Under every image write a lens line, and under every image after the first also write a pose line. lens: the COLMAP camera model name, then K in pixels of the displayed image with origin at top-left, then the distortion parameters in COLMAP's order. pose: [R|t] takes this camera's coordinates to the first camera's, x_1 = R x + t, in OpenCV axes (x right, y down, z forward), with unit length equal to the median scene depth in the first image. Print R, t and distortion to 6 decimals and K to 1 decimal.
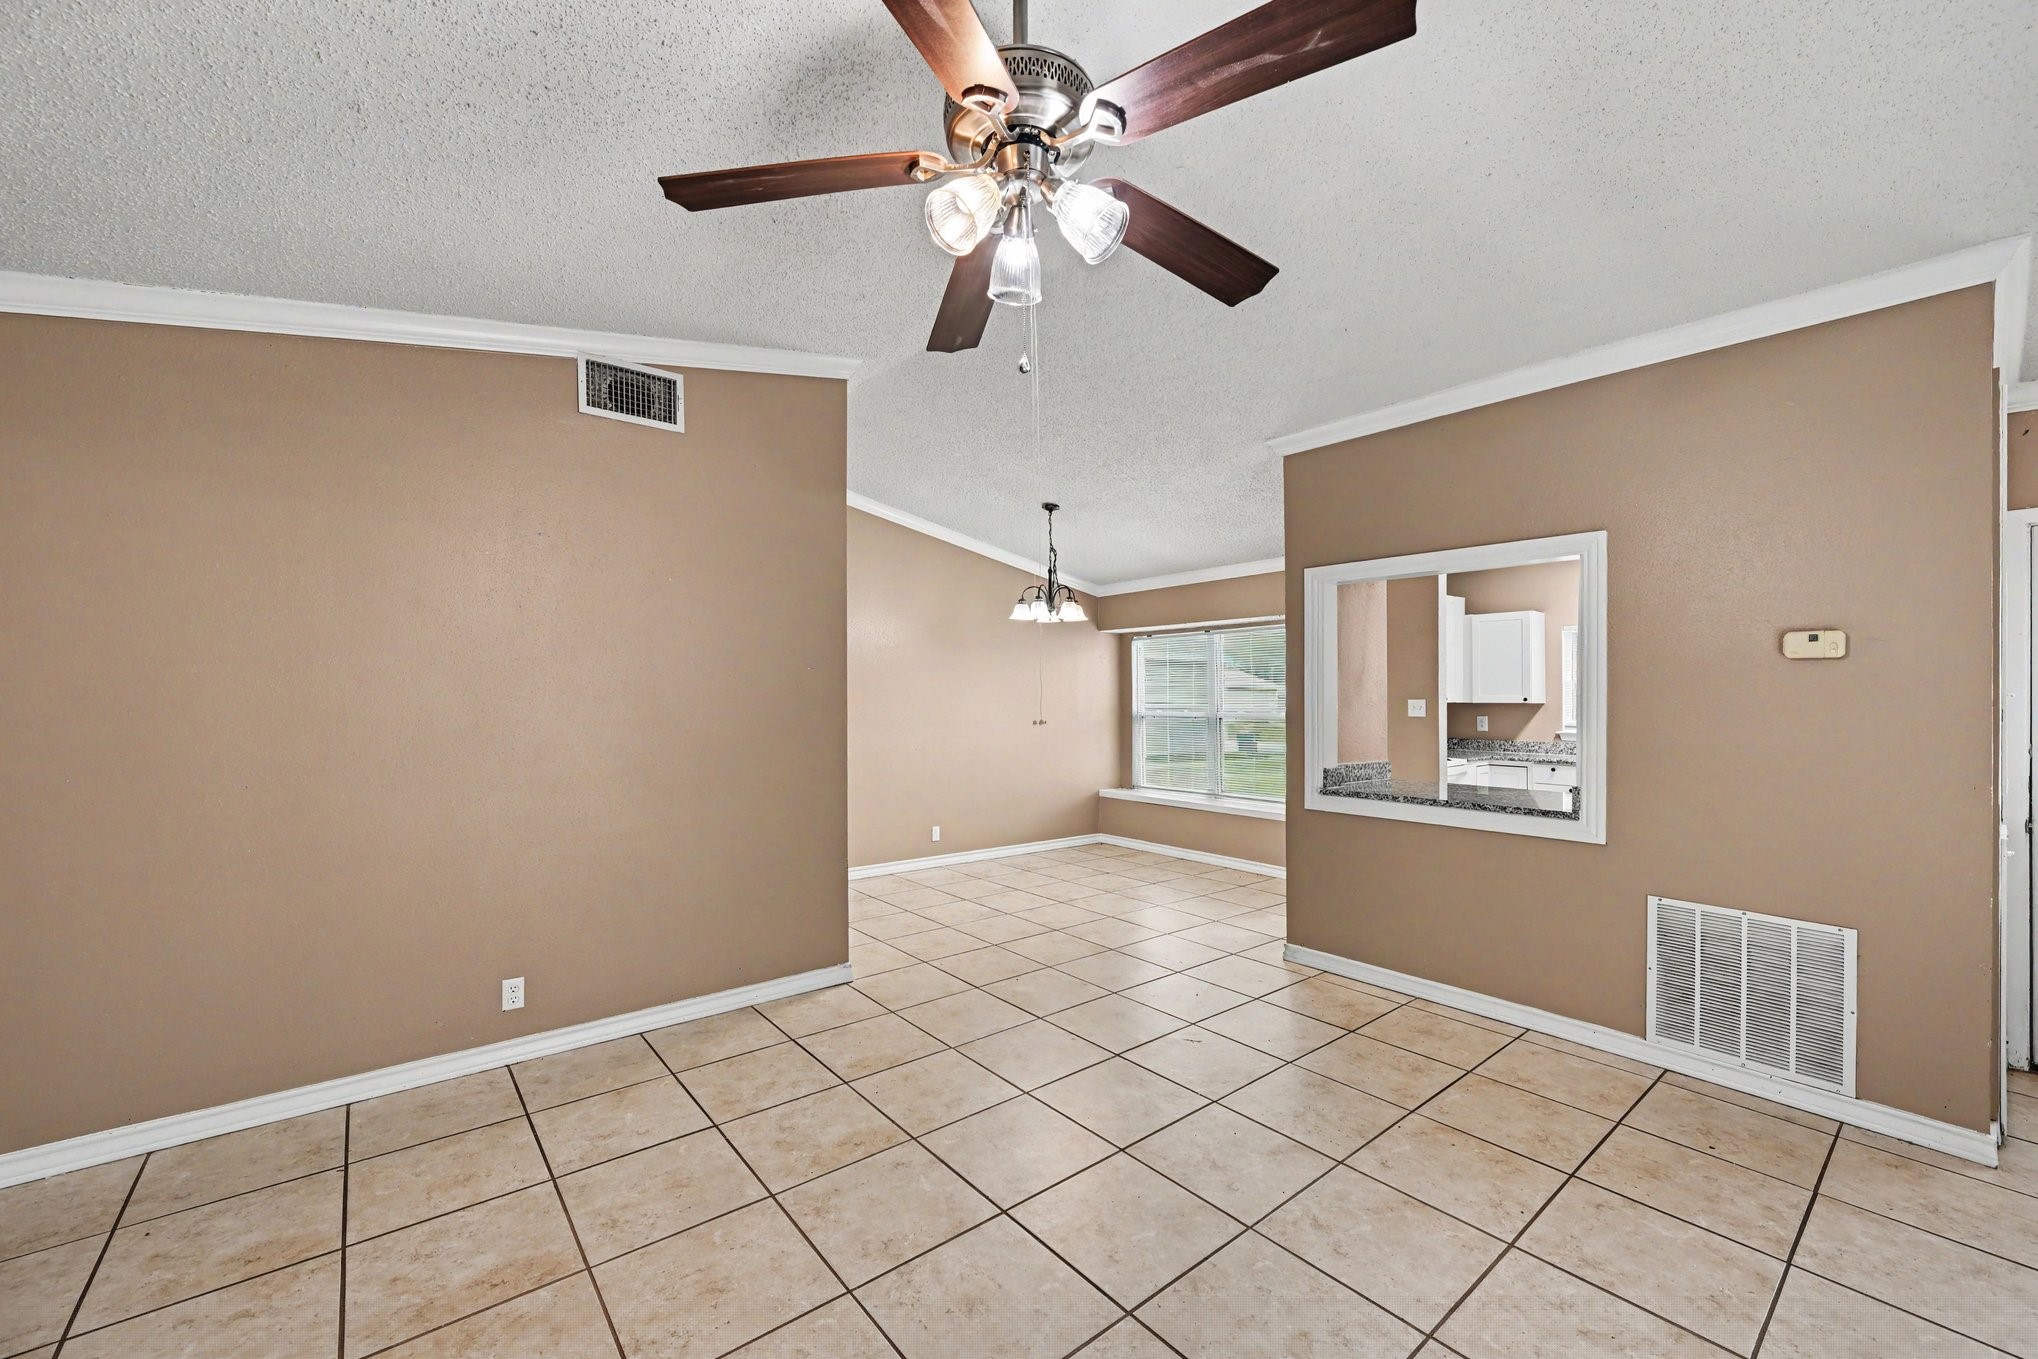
lens RADIAL K [[795.9, 0, 1027.2], [0, 795.9, 693.5], [0, 0, 1]] dist [-0.001094, -0.000053]
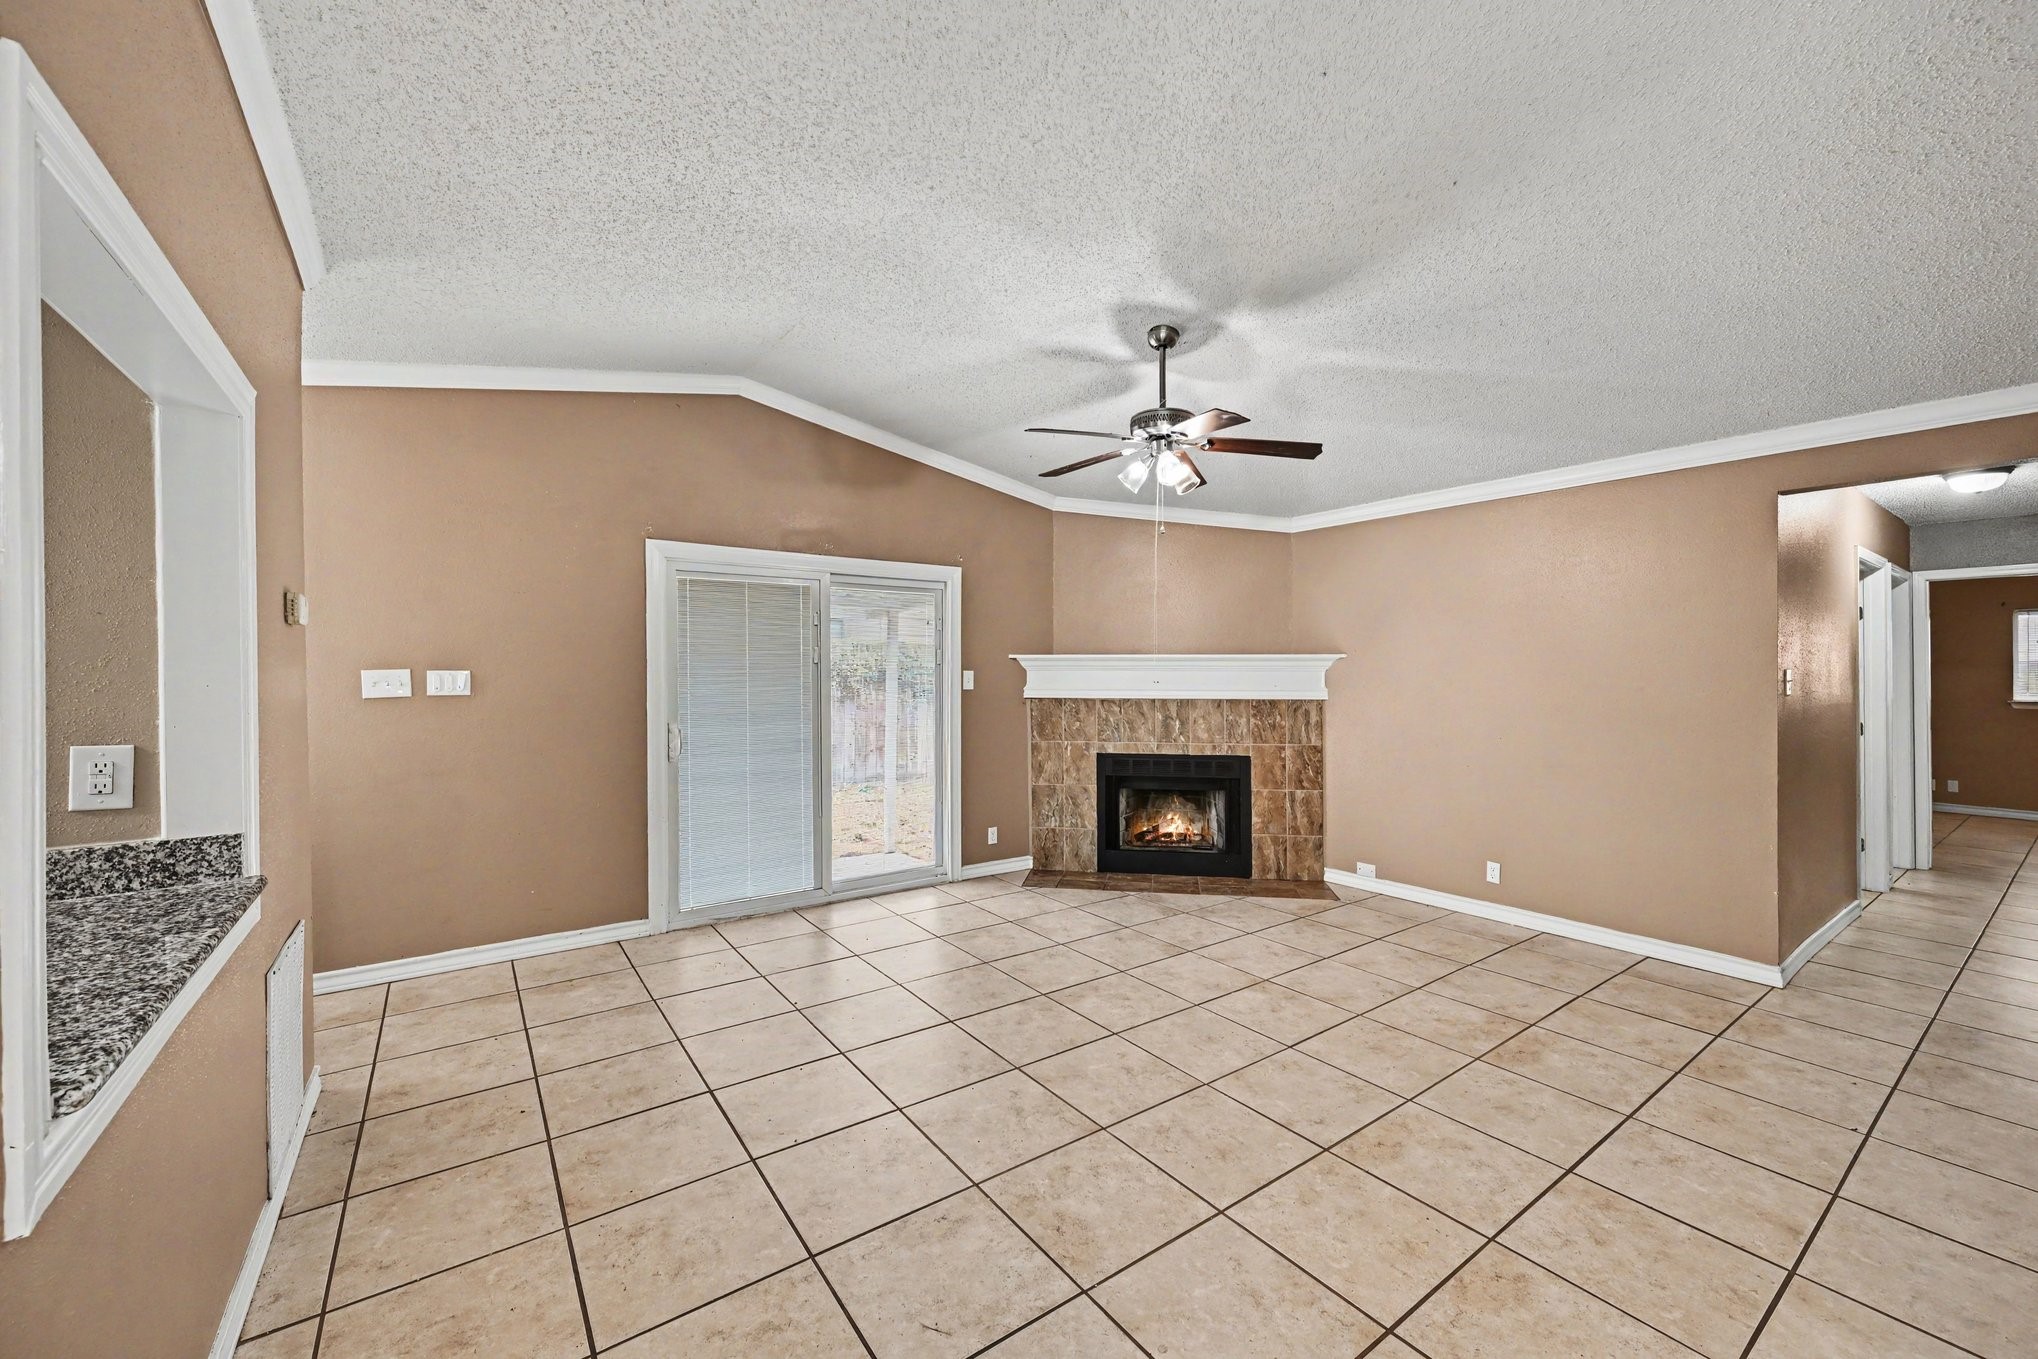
lens RADIAL K [[797.5, 0, 1017.6], [0, 797.5, 658.4], [0, 0, 1]] dist [-0.000591, 0.000054]
pose [[-0.996752, -0.002854, 0.080481, 0.116748], [-0.003890, 0.999911, -0.012723, -0.003771], [-0.080438, -0.012994, -0.996675, 1.590718]]
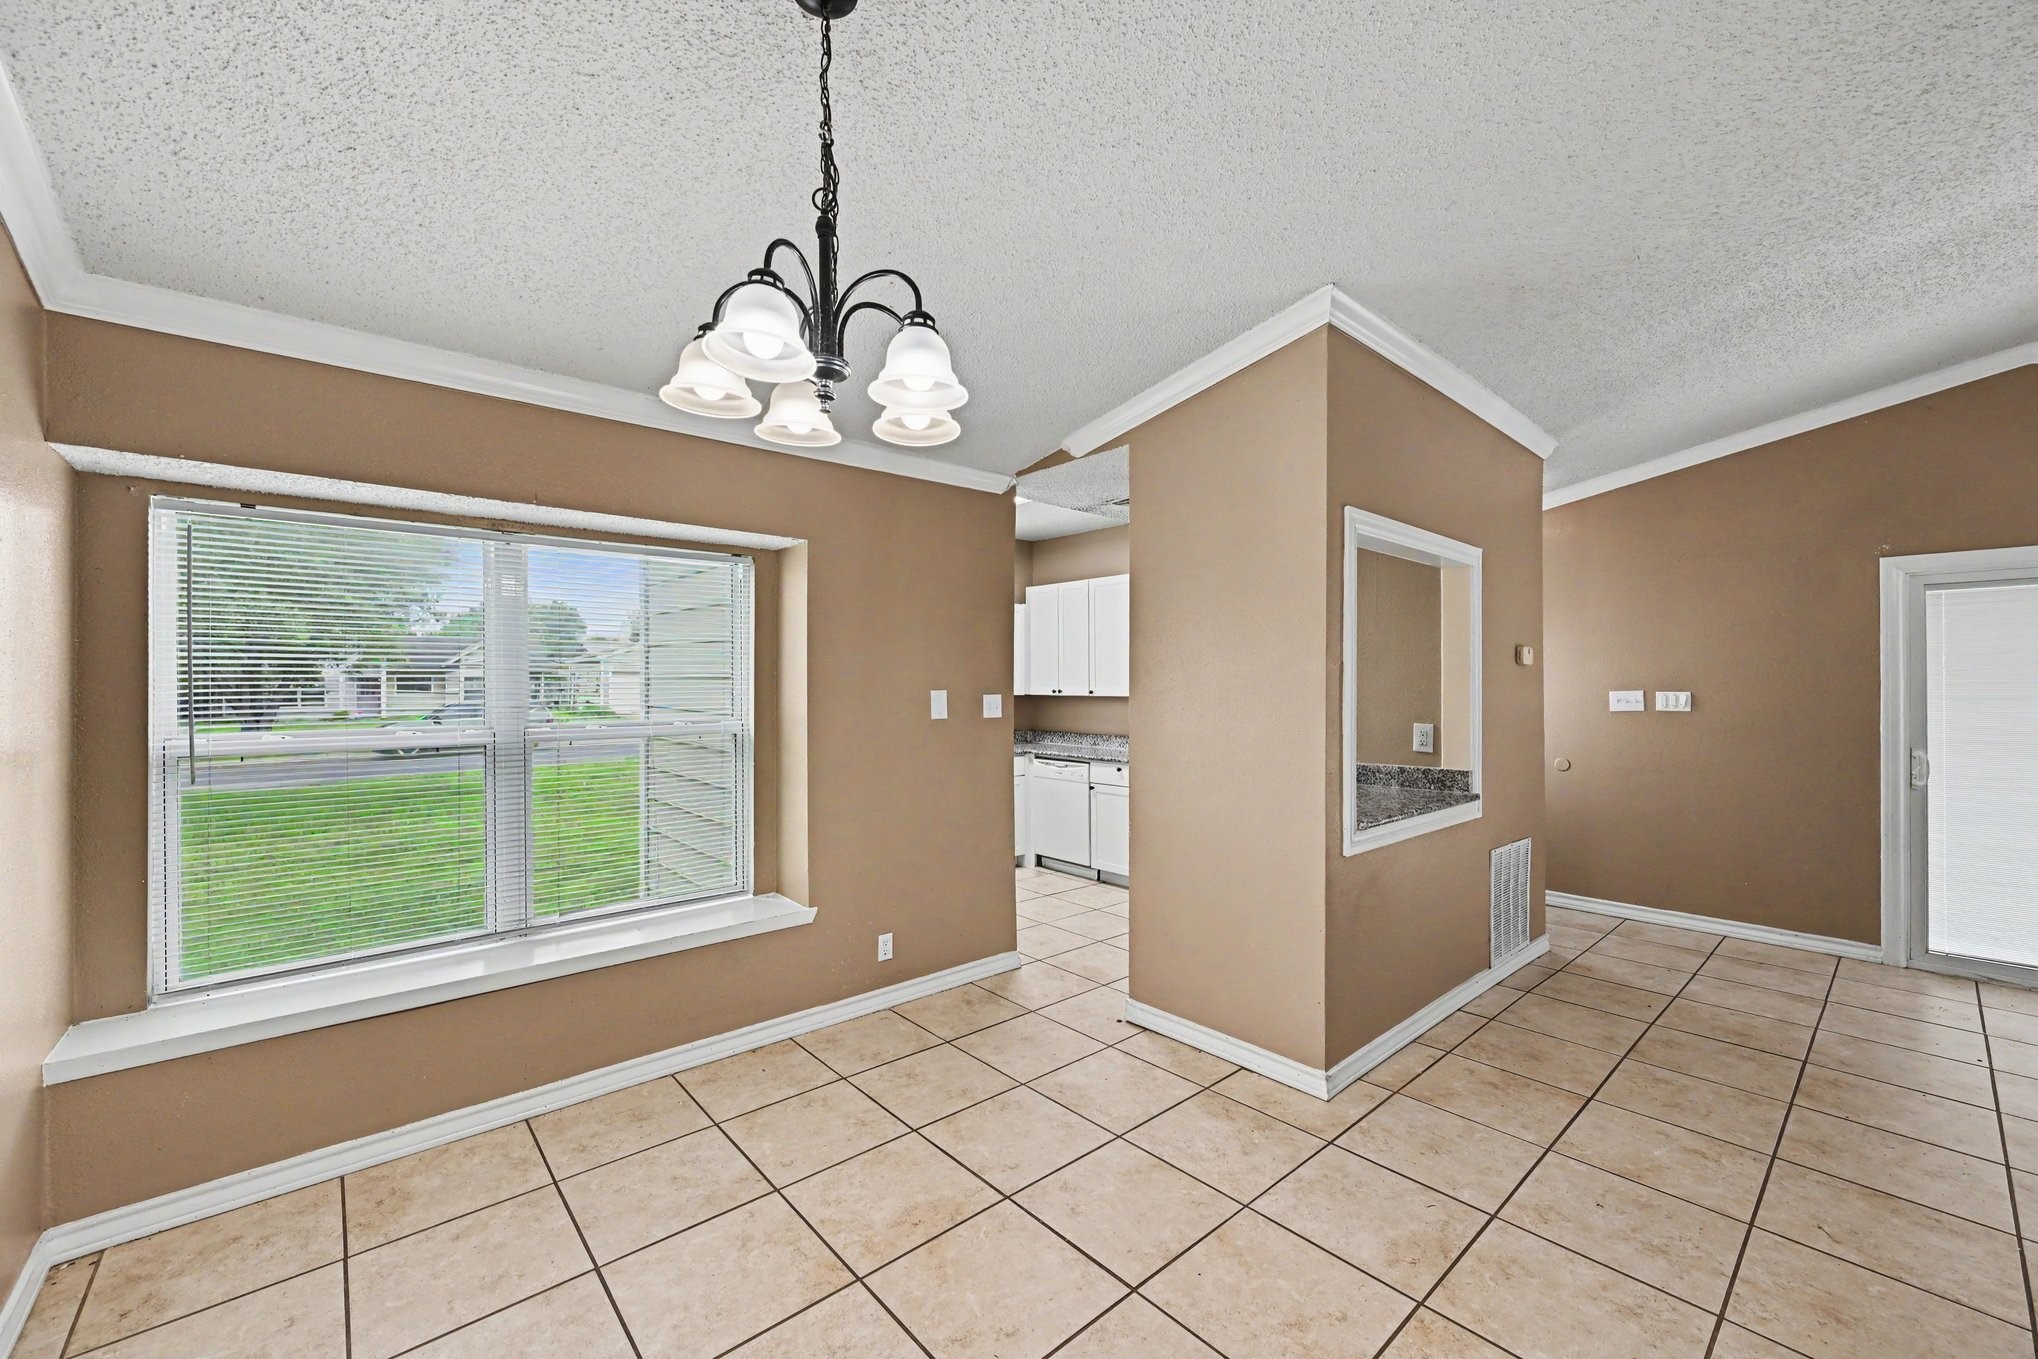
lens RADIAL K [[782.4, 0, 1028.0], [0, 782.4, 727.5], [0, 0, 1]] dist [-0.002649, -0.000172]
pose [[-0.015208, -0.052157, 0.998523, -0.406151], [-0.002343, 0.998638, 0.052128, -0.003909], [-0.999882, -0.001547, -0.015309, 1.722866]]
